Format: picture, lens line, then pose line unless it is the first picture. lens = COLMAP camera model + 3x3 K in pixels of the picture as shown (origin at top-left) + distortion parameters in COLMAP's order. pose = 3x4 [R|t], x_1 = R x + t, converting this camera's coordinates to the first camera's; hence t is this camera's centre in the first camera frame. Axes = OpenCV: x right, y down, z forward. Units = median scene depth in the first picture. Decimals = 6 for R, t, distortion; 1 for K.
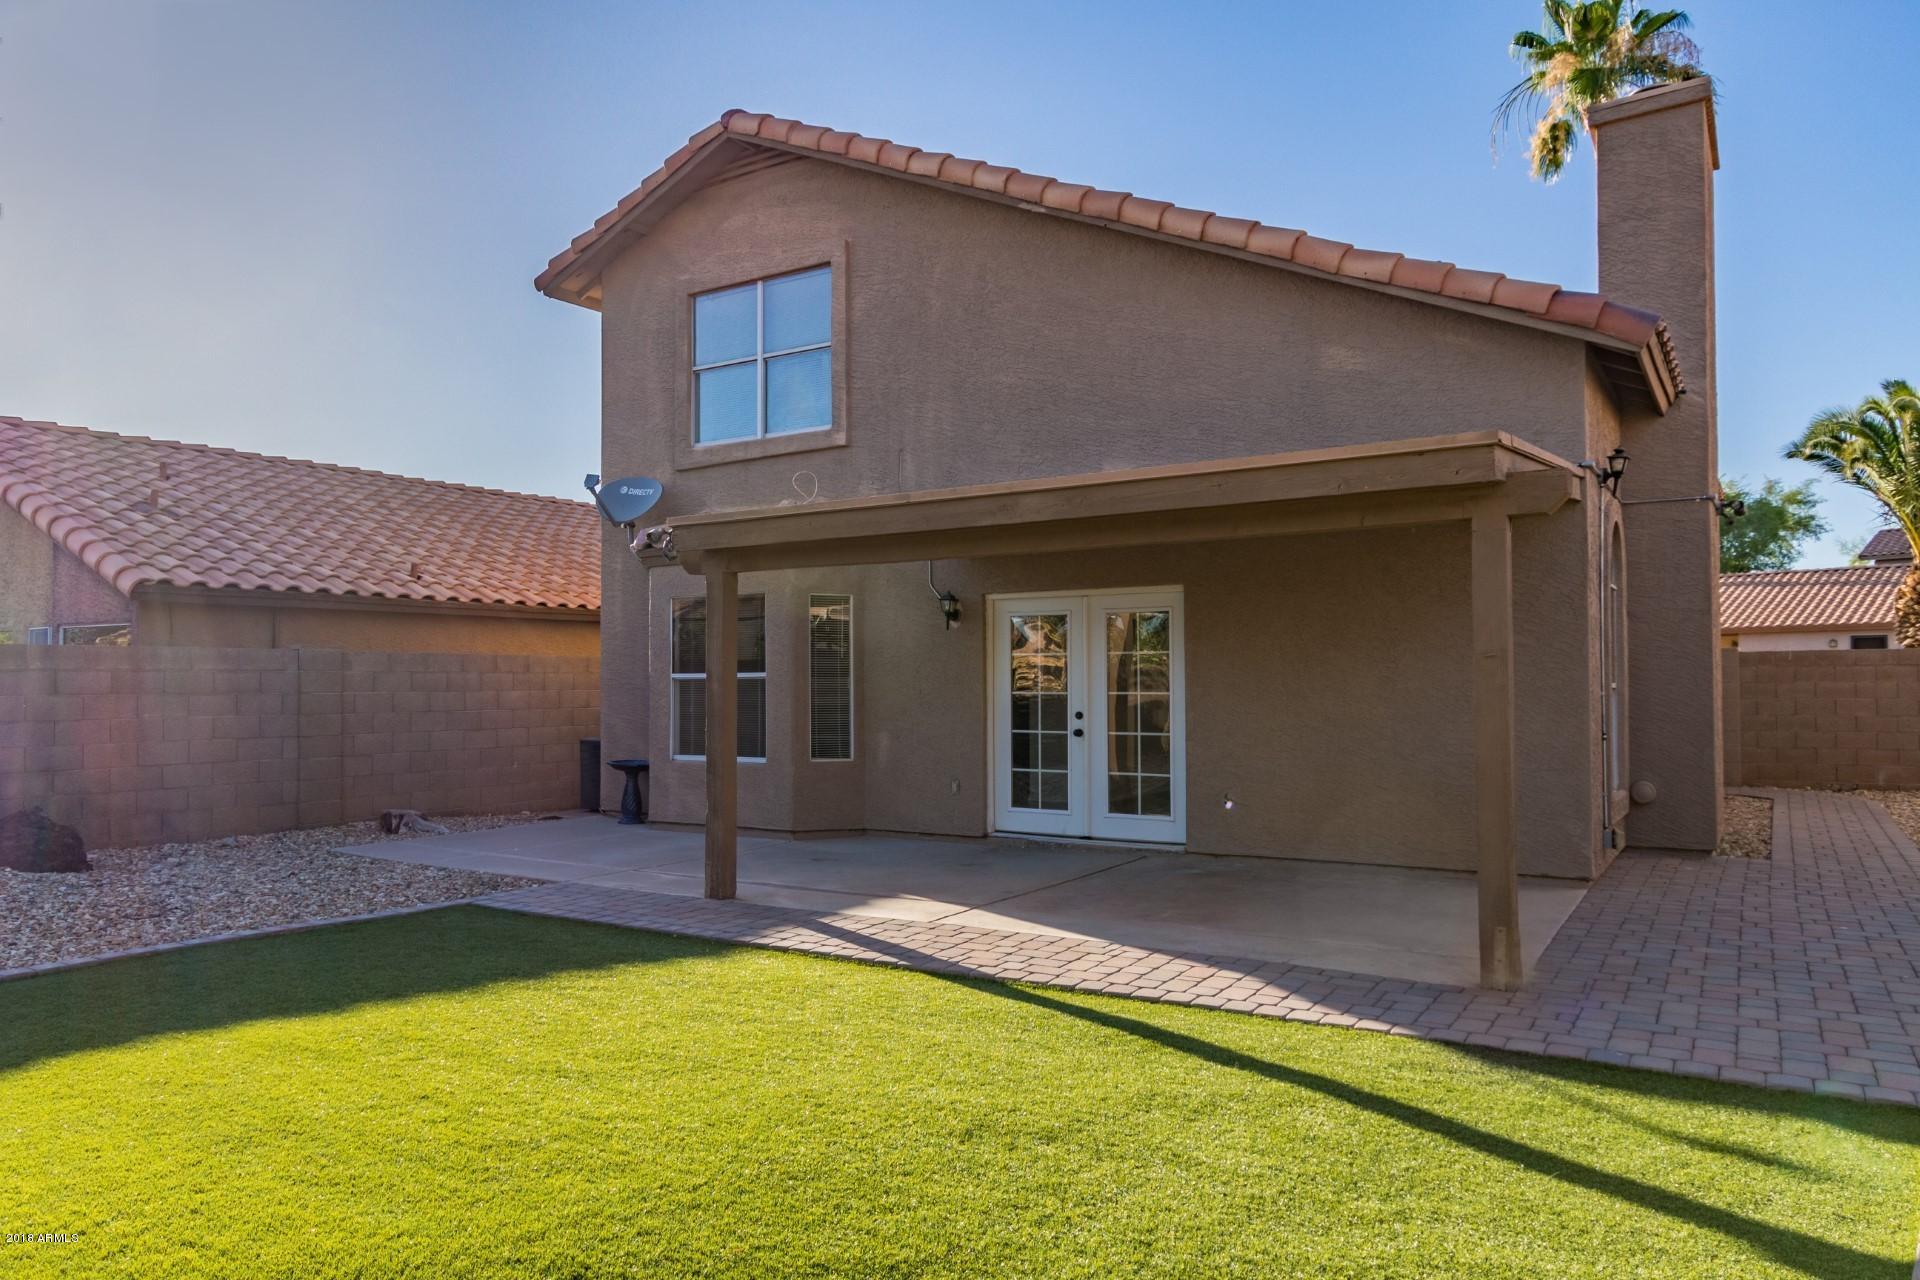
lens RADIAL K [[1292.6, 0, 961.9], [0, 1292.6, 639.8], [0, 0, 1]] dist [0.003258, -0.005651]
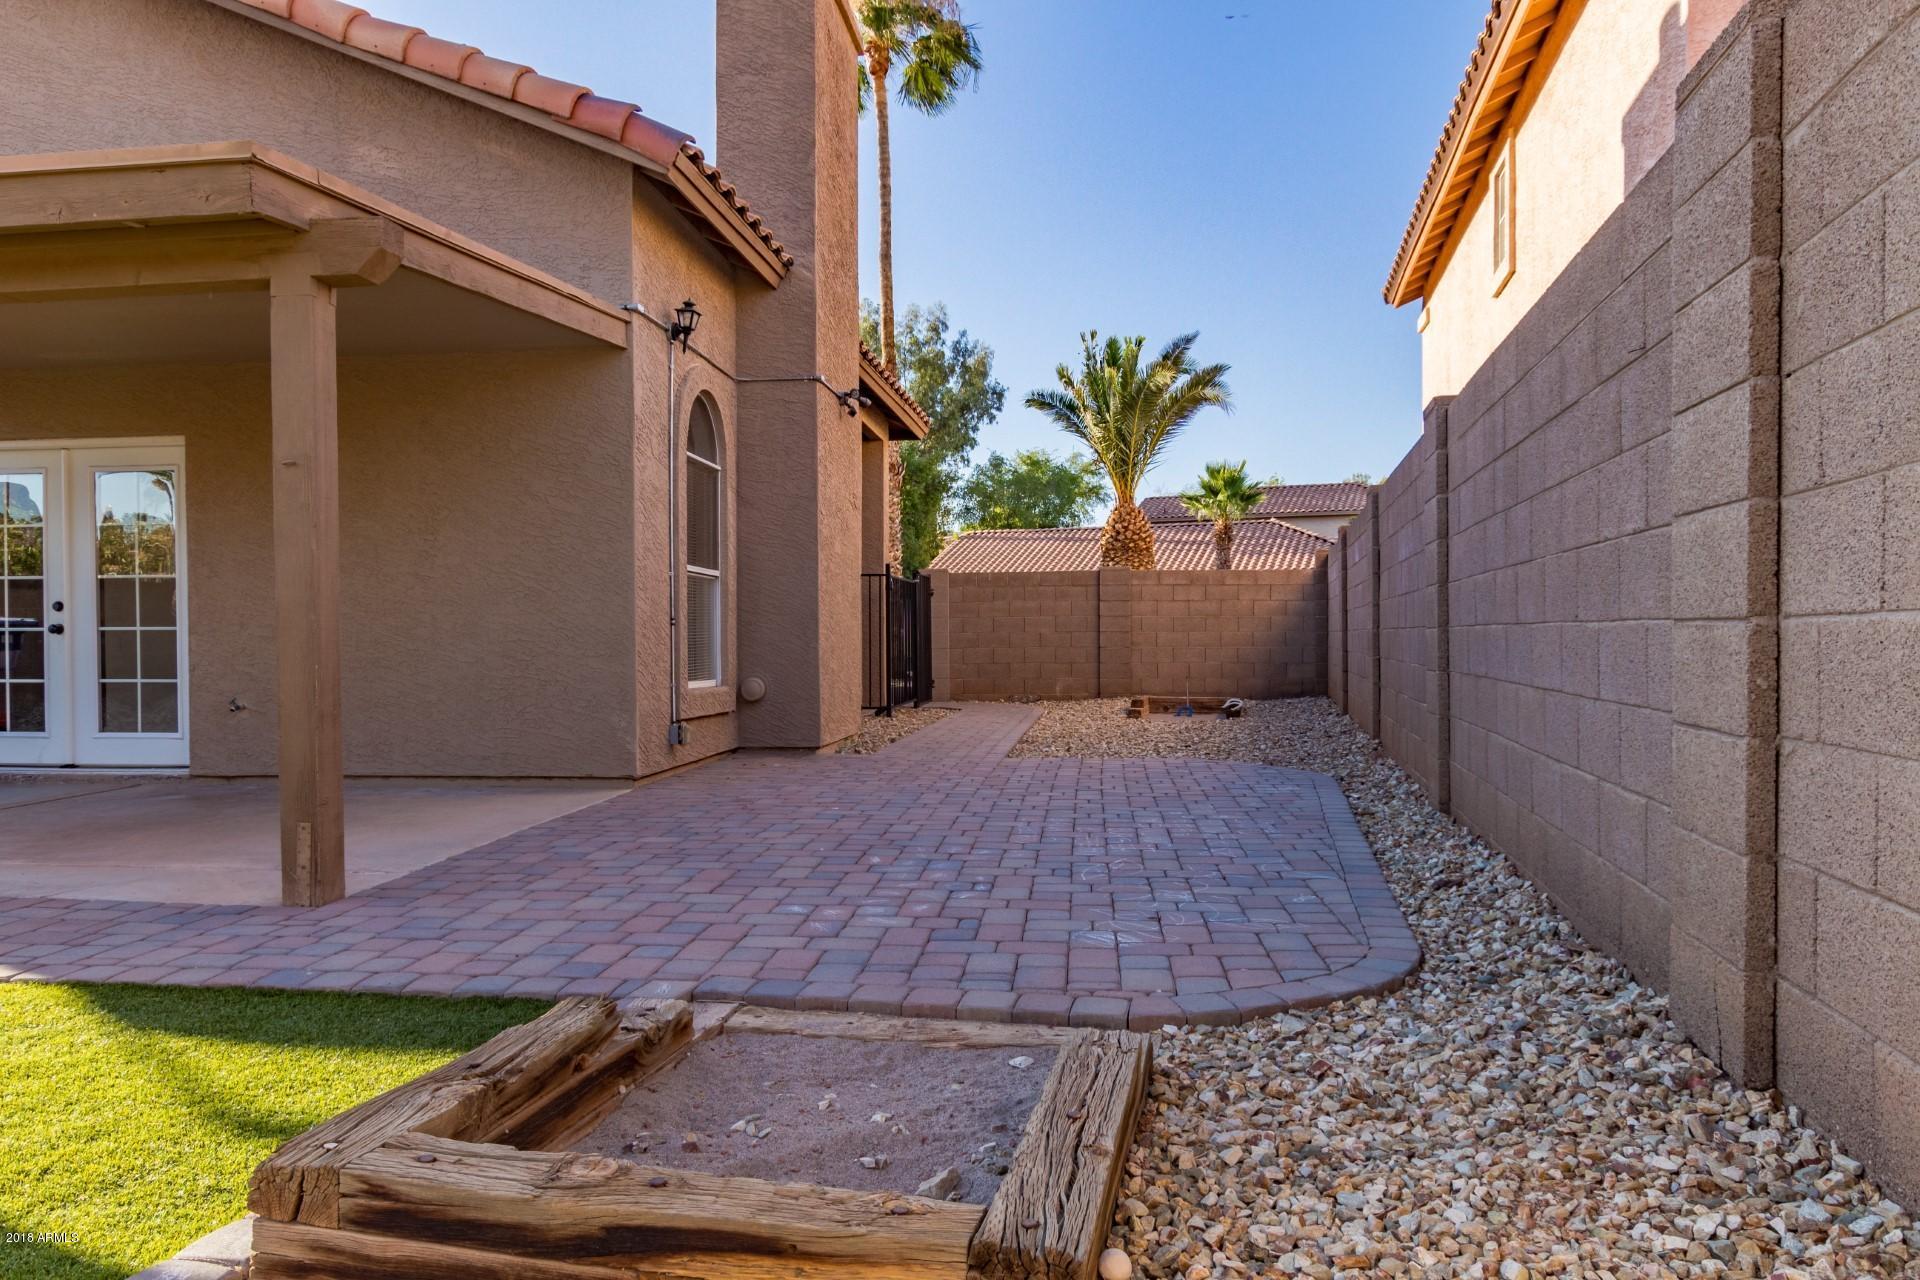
lens RADIAL K [[1292.6, 0, 958.2], [0, 1292.6, 631.1], [0, 0, 1]] dist [0.003258, -0.005651]
pose [[0.898576, 0.001220, 0.438816, 0.267995], [-0.014010, 0.999566, 0.025908, 0.052970], [-0.438594, -0.029428, 0.898203, 0.096420]]
